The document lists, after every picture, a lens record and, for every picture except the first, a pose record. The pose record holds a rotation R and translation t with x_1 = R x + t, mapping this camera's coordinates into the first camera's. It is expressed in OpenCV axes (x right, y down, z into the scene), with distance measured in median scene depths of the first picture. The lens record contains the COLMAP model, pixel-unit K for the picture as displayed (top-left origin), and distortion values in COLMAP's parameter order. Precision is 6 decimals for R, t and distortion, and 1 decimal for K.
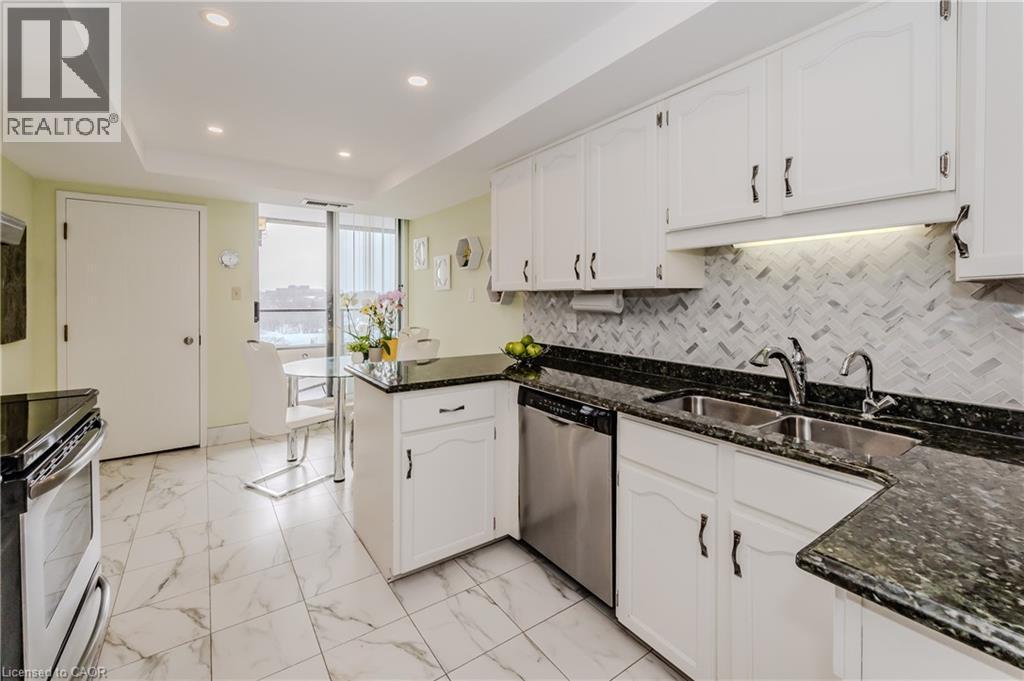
lens RADIAL K [[420.9, 0, 505.4], [0, 420.9, 311.0], [0, 0, 1]] dist [0.002078, 0.000027]
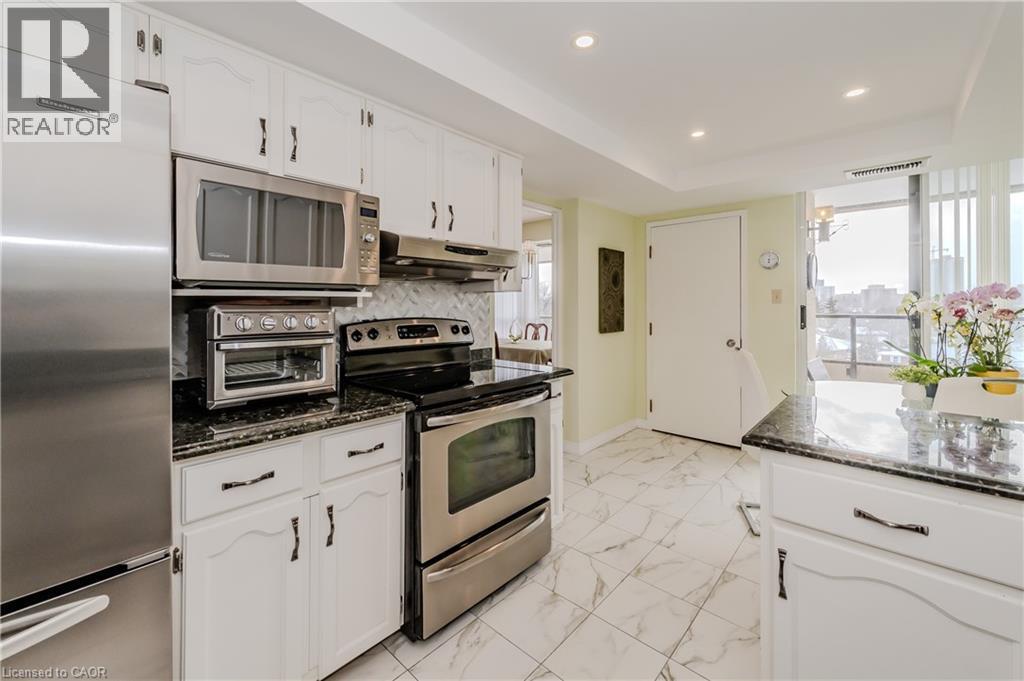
lens RADIAL K [[420.9, 0, 512.5], [0, 420.9, 305.2], [0, 0, 1]] dist [0.002078, 0.000027]
pose [[0.228500, -0.000282, -0.973544, 0.150124], [-0.024517, 0.999681, -0.006044, -0.003077], [0.973235, 0.025250, 0.228420, 0.271404]]
